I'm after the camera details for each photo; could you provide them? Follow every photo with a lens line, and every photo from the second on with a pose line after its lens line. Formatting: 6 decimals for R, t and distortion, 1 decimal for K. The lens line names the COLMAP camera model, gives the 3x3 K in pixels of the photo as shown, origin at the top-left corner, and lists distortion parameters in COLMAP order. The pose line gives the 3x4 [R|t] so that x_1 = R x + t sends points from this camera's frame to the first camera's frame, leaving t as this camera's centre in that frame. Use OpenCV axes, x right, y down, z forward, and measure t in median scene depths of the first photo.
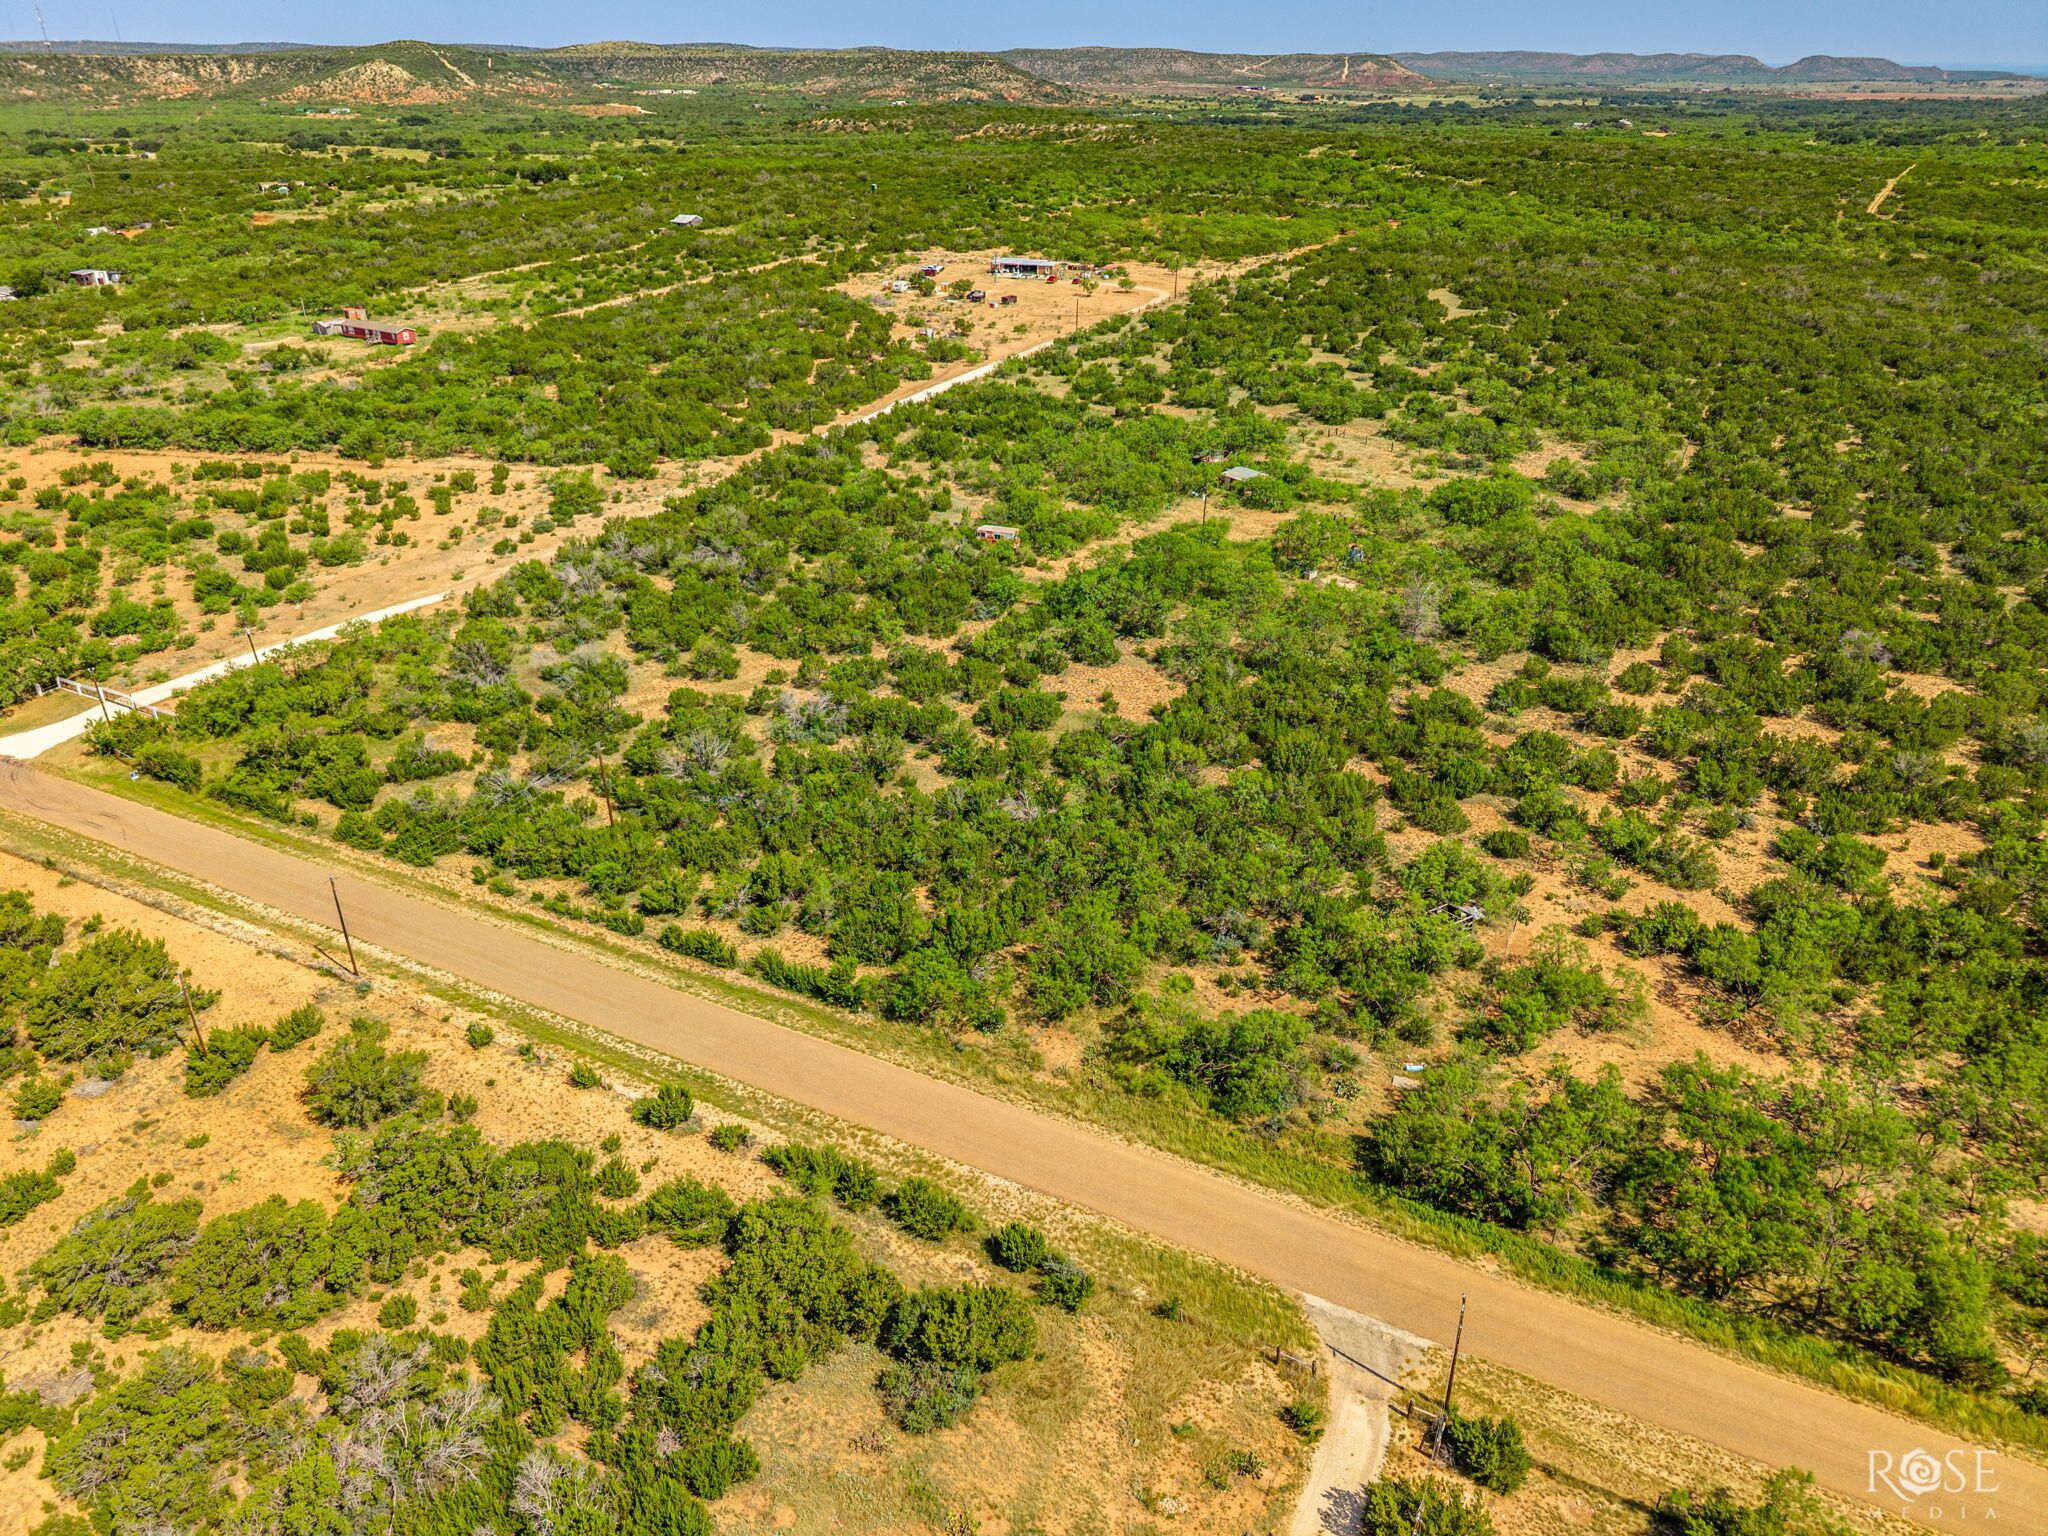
lens RADIAL K [[1373.0, 0, 1028.9], [0, 1373.0, 773.1], [0, 0, 1]] dist [0.013435, -0.010460]
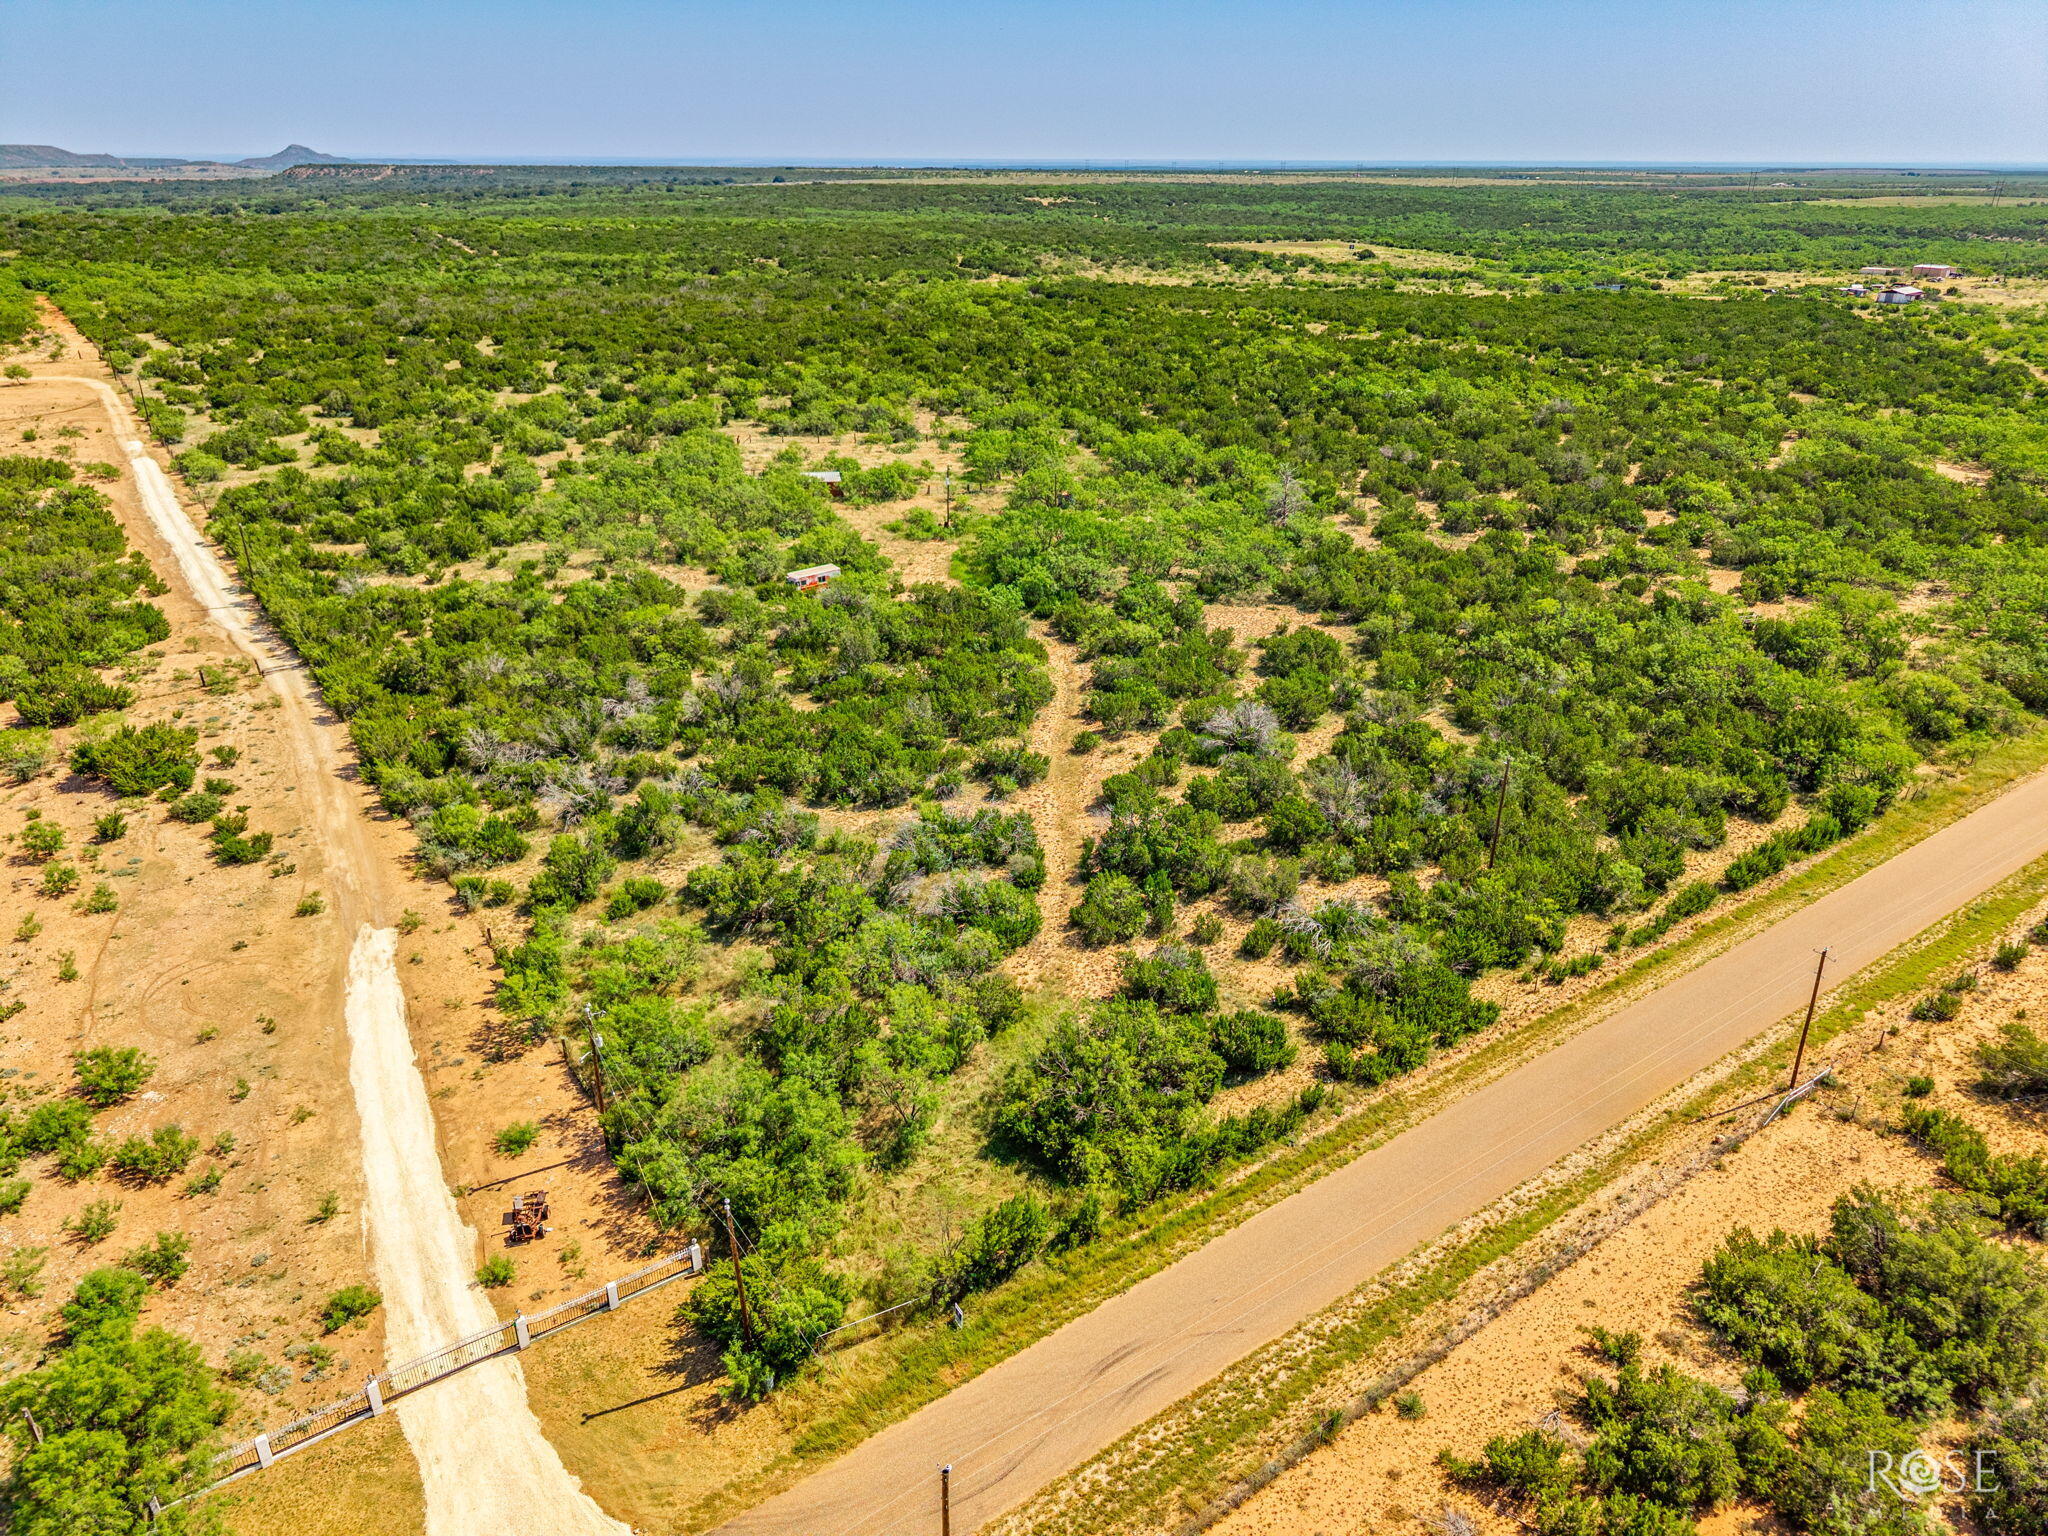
lens RADIAL K [[1373.0, 0, 1028.9], [0, 1373.0, 773.1], [0, 0, 1]] dist [0.013435, -0.010460]
pose [[0.458776, -0.366744, 0.809336, -0.421442], [0.409155, 0.895729, 0.173961, -0.102377], [-0.788744, 0.251335, 0.560993, 0.304918]]
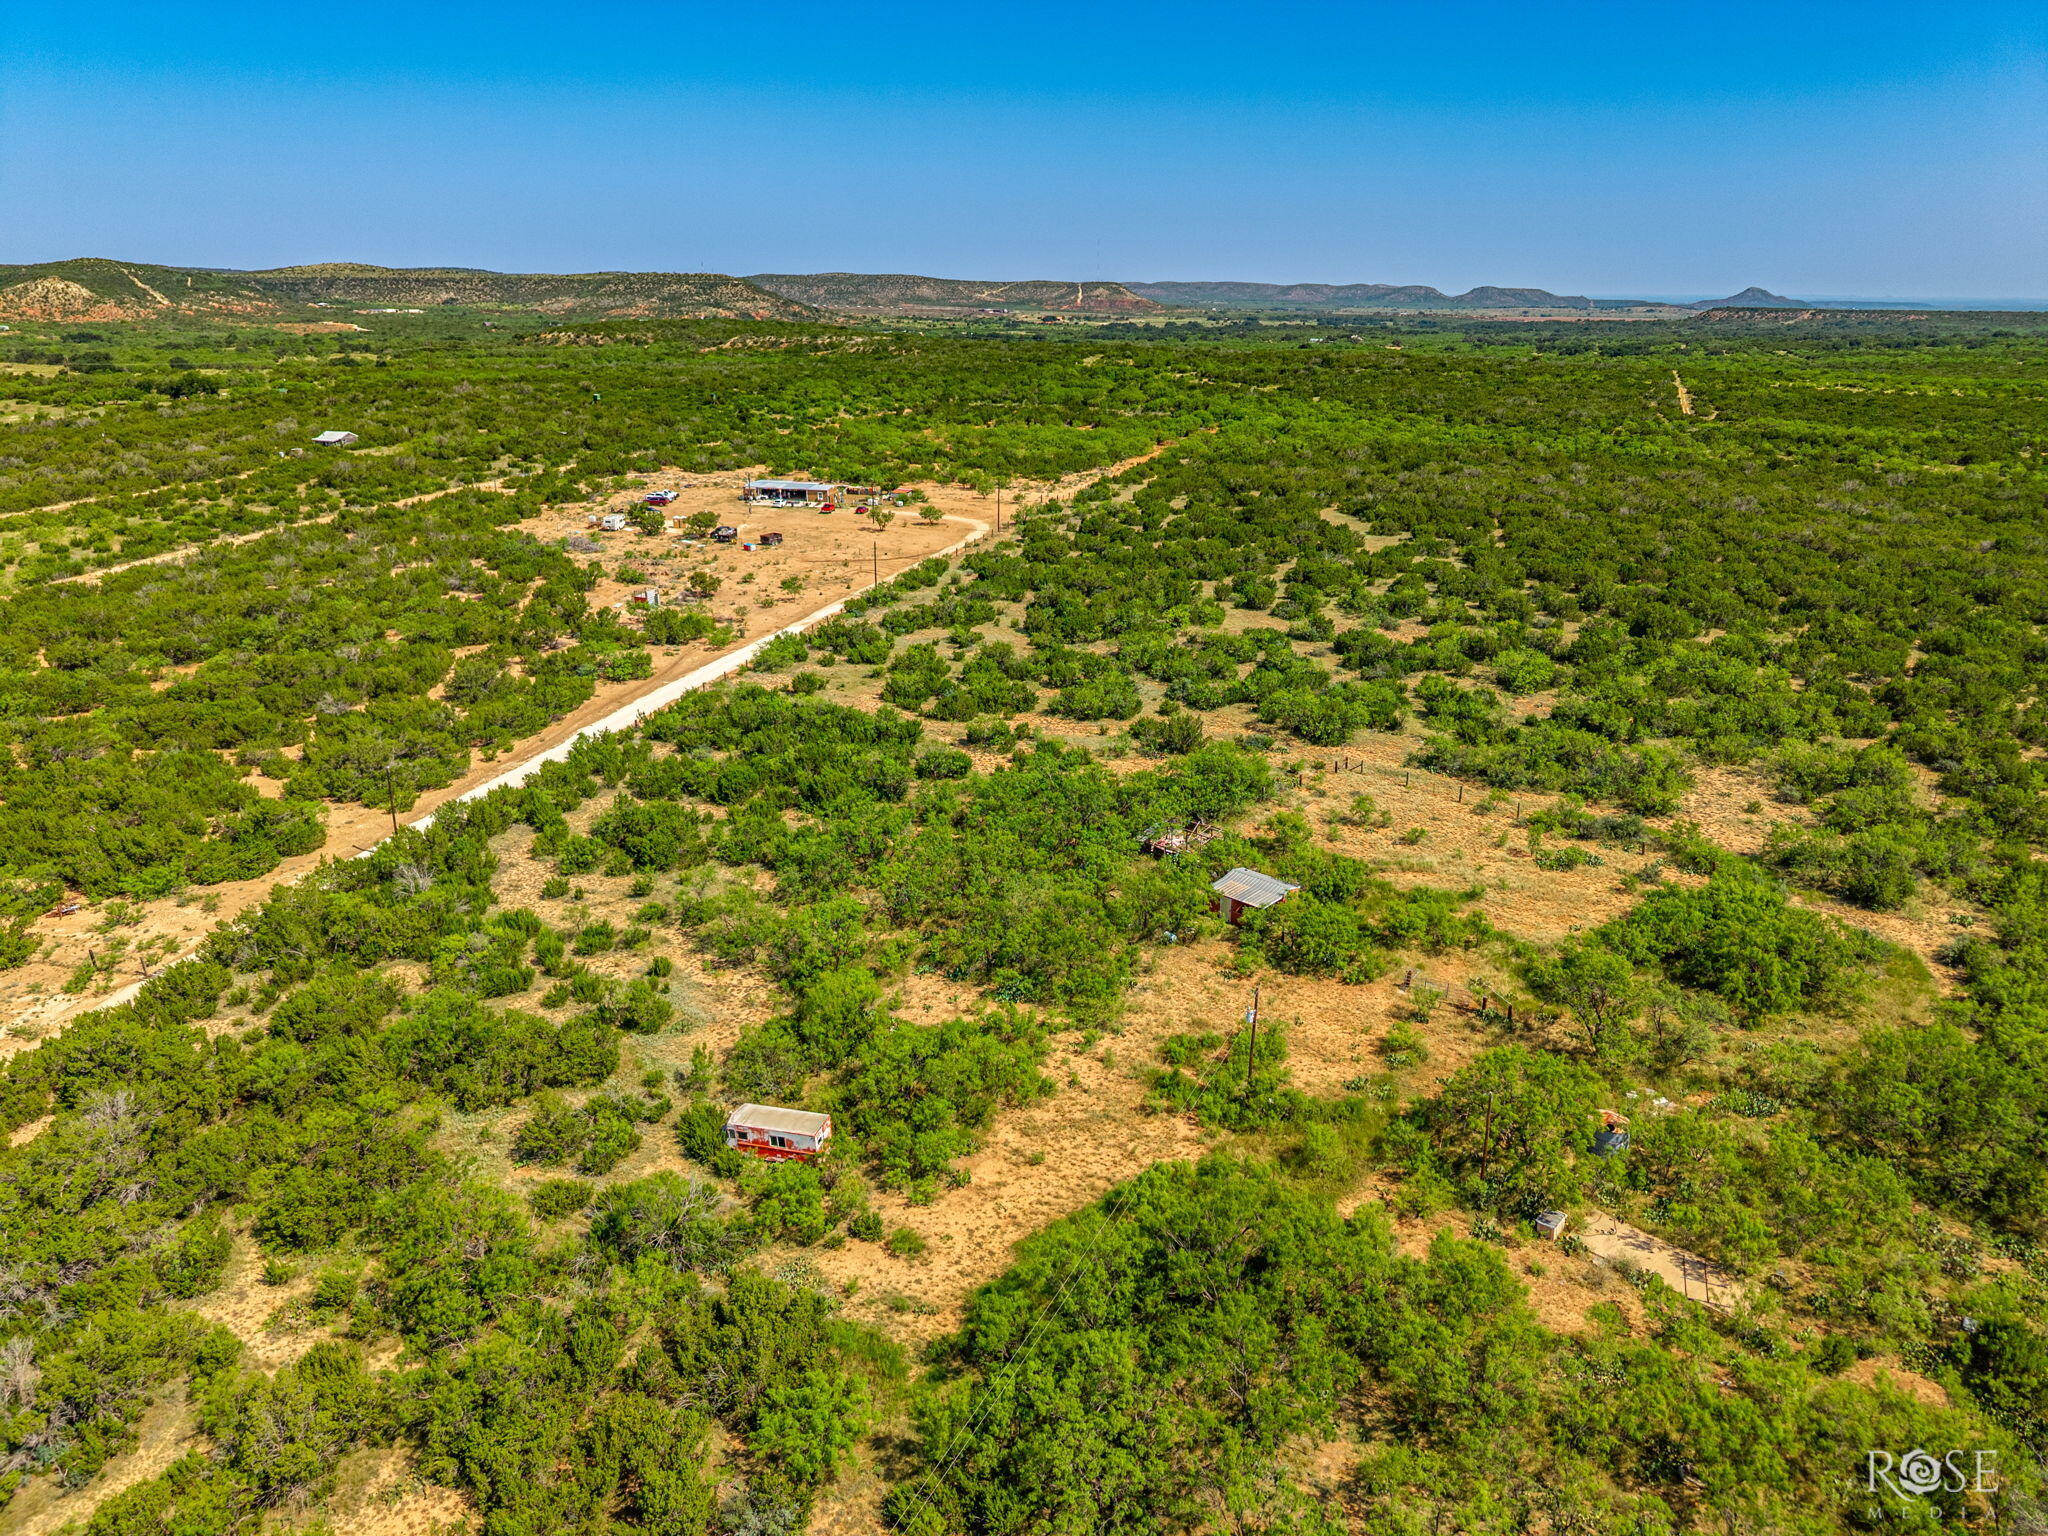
lens RADIAL K [[1373.0, 0, 1028.9], [0, 1373.0, 773.1], [0, 0, 1]] dist [0.013435, -0.010460]
pose [[0.985089, -0.053990, 0.163354, -0.006457], [0.076218, 0.988178, -0.133023, -0.141719], [-0.154241, 0.143490, 0.977558, 0.358054]]
